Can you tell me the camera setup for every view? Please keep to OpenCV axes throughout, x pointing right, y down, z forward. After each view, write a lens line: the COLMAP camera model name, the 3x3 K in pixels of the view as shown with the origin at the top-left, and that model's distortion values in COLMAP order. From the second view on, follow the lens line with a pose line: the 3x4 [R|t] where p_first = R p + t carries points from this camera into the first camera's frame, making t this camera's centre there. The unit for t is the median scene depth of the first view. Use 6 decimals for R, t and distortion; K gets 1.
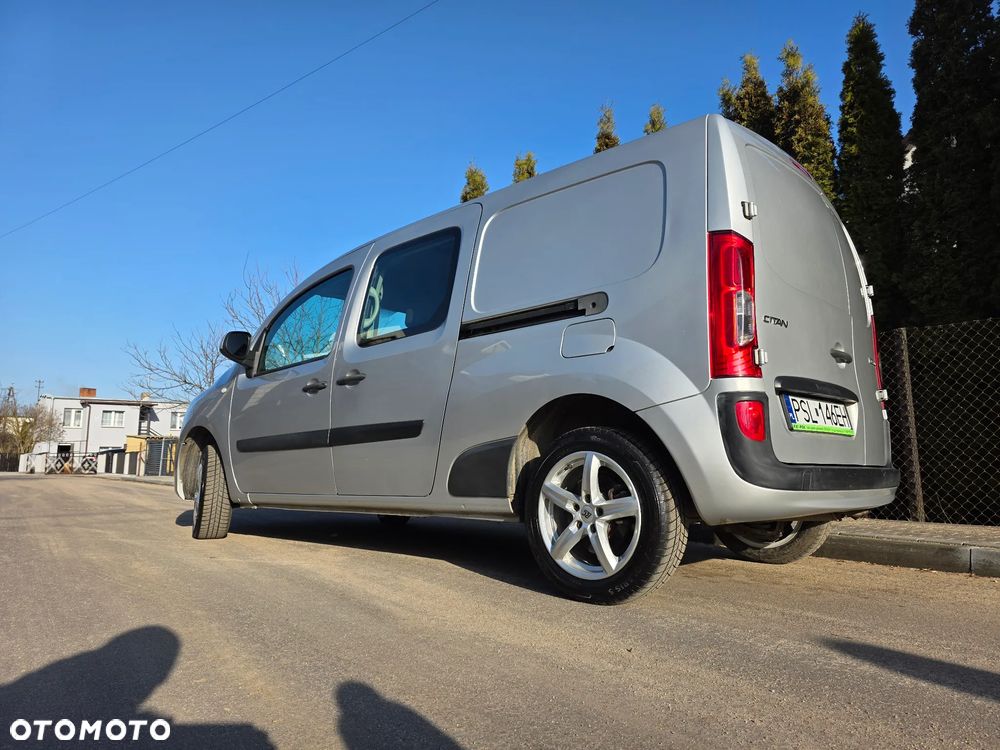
lens RADIAL K [[669.0, 0, 505.0], [0, 669.0, 372.9], [0, 0, 1]] dist [0.053128, -0.050229]
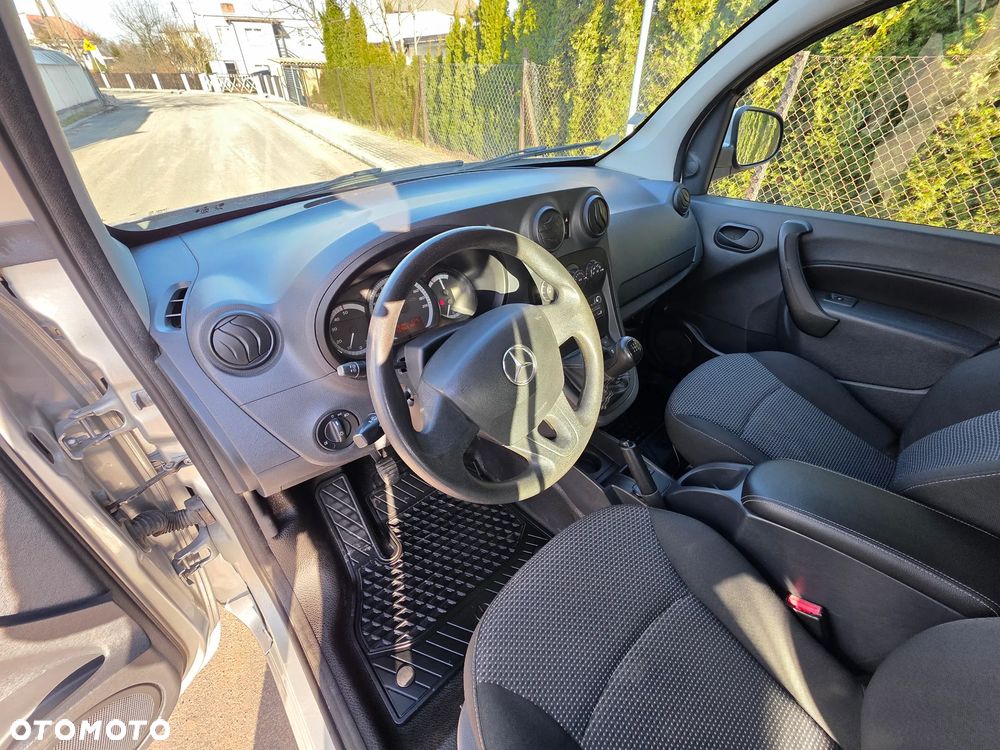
lens RADIAL K [[395.7, 0, 501.5], [0, 395.7, 378.6], [0, 0, 1]] dist [-0.003283, -0.000711]
pose [[0.994691, 0.070209, -0.075235, -0.225020], [0.004427, 0.701231, 0.712920, -0.074637], [0.102810, -0.709468, 0.697198, 0.888099]]
